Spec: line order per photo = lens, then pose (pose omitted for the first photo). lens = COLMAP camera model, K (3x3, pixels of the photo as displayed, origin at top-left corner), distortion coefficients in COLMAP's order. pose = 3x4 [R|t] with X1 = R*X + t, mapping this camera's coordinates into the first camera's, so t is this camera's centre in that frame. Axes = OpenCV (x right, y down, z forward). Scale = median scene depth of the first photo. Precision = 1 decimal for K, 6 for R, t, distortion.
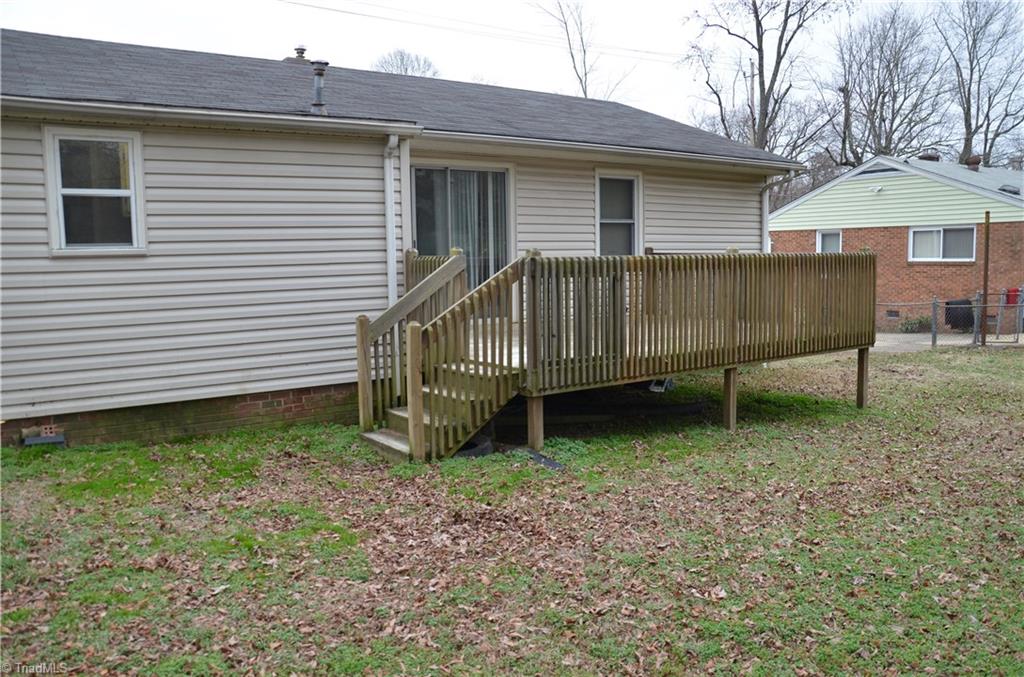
lens RADIAL K [[808.2, 0, 509.5], [0, 808.2, 338.9], [0, 0, 1]] dist [-0.130909, 0.078959]
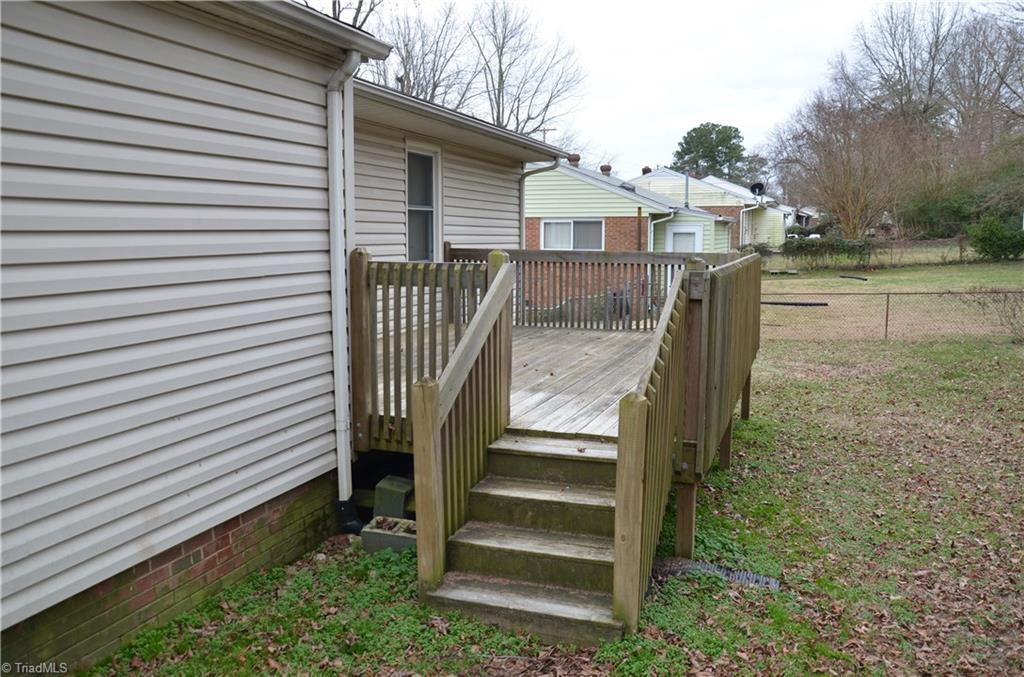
lens RADIAL K [[808.2, 0, 512.8], [0, 808.2, 341.3], [0, 0, 1]] dist [-0.130909, 0.078959]
pose [[0.819386, -0.055942, 0.570506, -0.244743], [0.043543, 0.998425, 0.035364, -0.039149], [-0.571586, -0.004135, 0.820532, 0.293381]]
